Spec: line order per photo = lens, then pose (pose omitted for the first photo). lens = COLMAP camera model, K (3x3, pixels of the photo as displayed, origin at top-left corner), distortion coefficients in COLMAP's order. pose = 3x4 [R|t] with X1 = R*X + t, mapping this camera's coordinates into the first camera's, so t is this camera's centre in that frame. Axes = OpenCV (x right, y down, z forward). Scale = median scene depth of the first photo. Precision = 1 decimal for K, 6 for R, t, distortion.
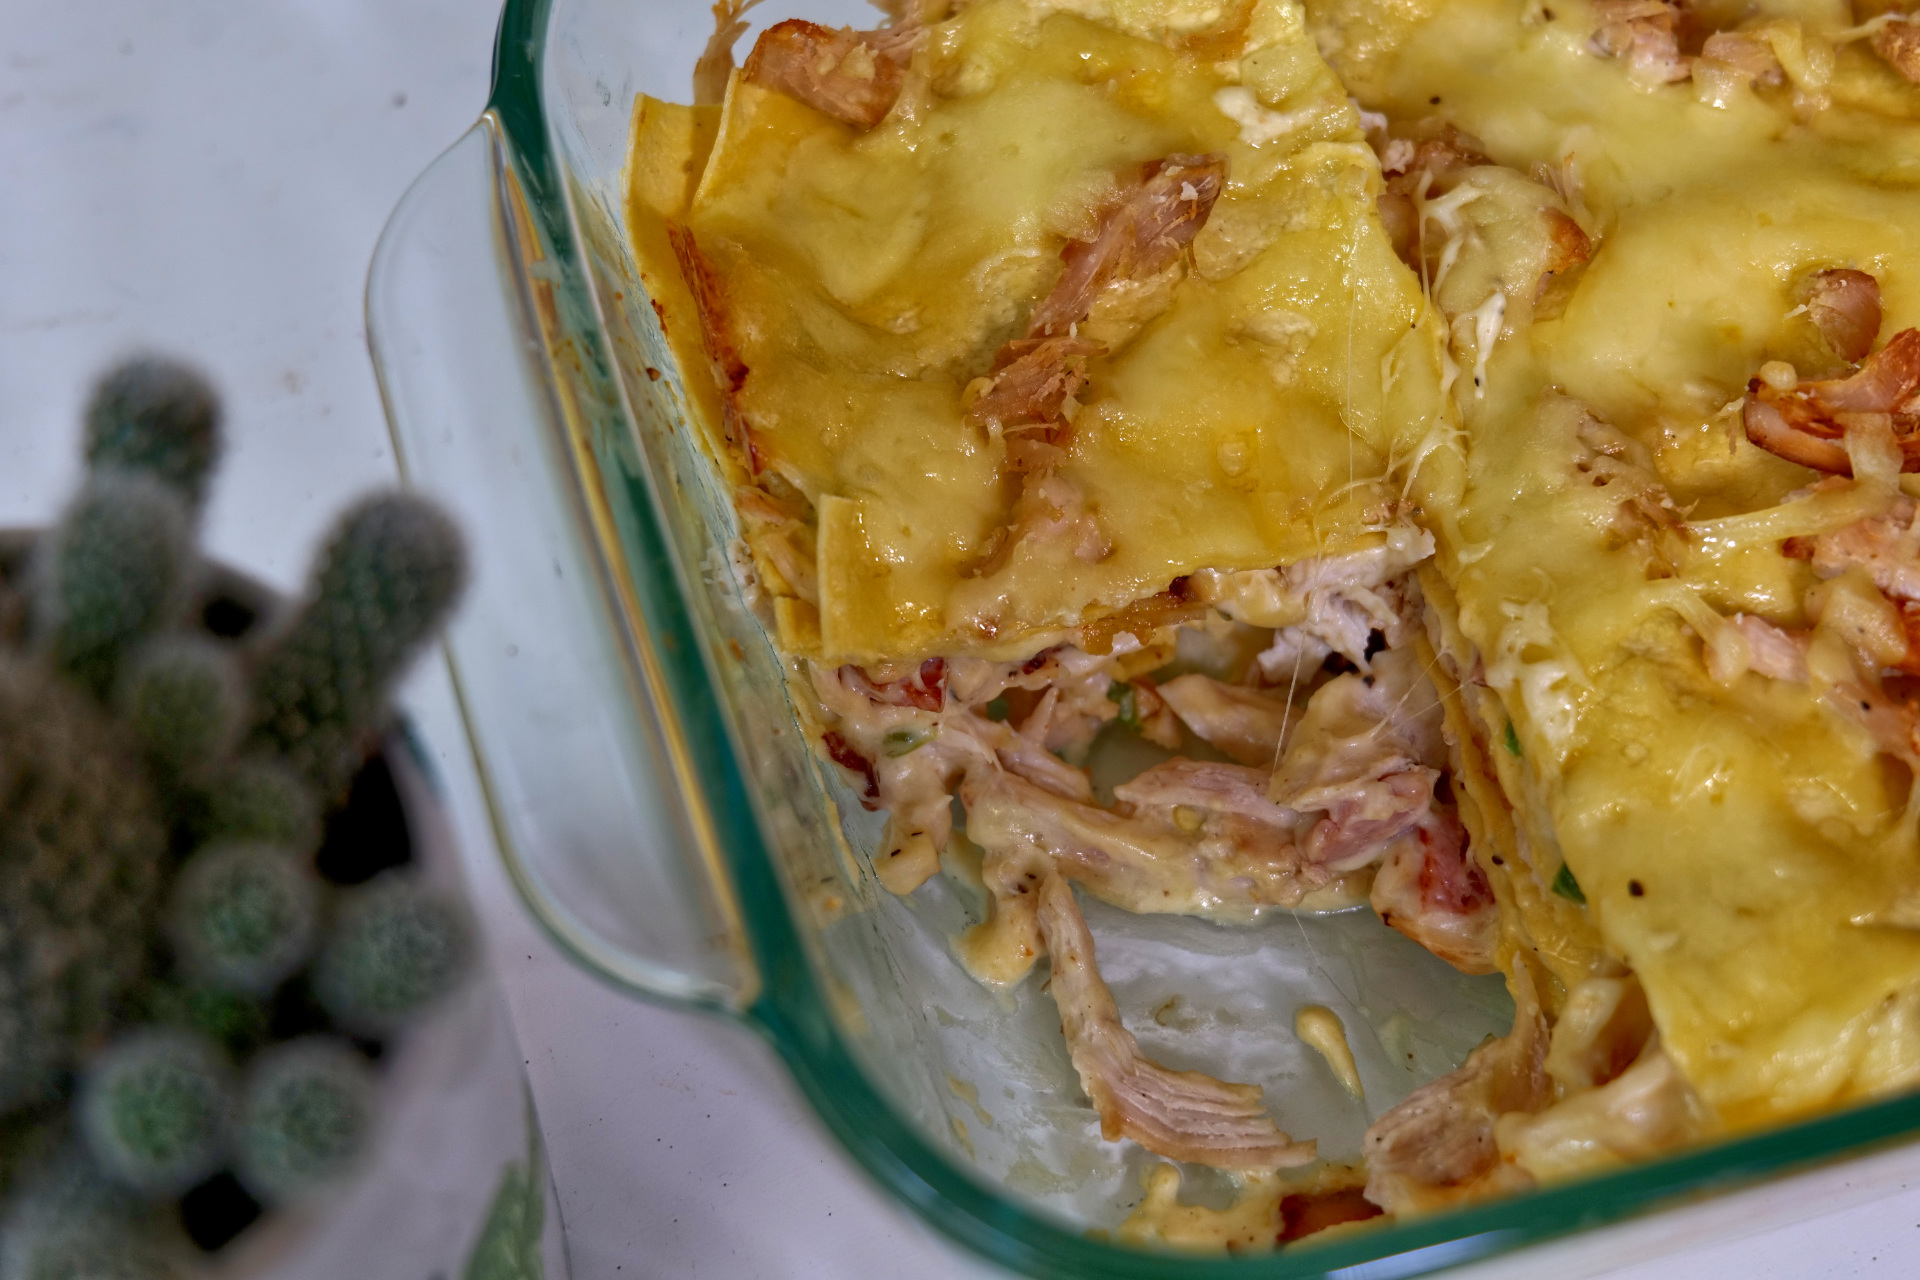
lens RADIAL K [[3310.1, 0, 960.0], [0, 3310.1, 640.0], [0, 0, 1]] dist [0.027156, -0.259396]
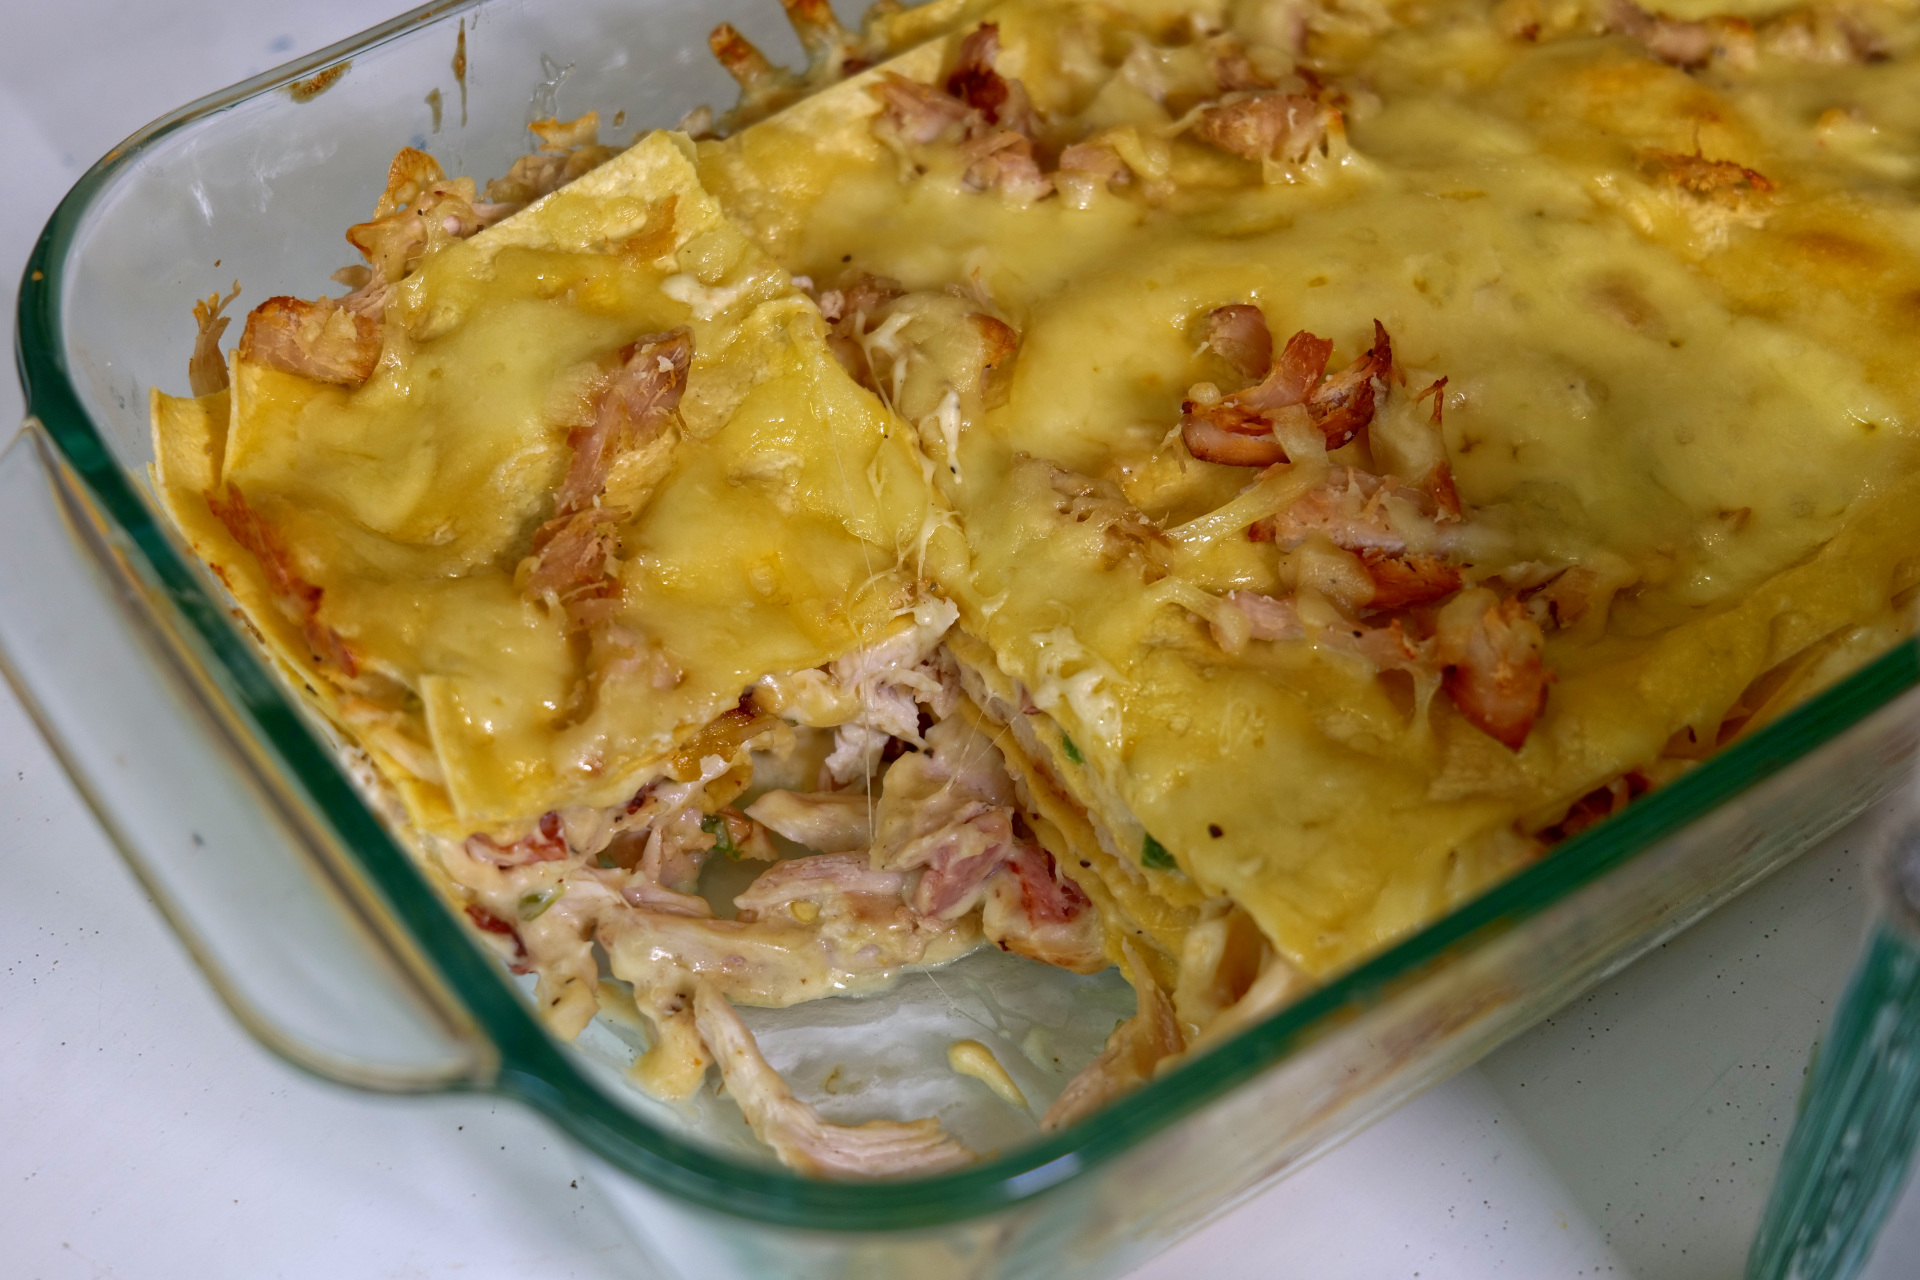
lens RADIAL K [[3310.1, 0, 960.0], [0, 3310.1, 640.0], [0, 0, 1]] dist [0.027156, -0.259396]
pose [[0.949958, -0.232284, 0.208864, -0.091405], [0.260429, 0.958143, -0.118907, 0.112941], [-0.172501, 0.167351, 0.970689, -0.088217]]
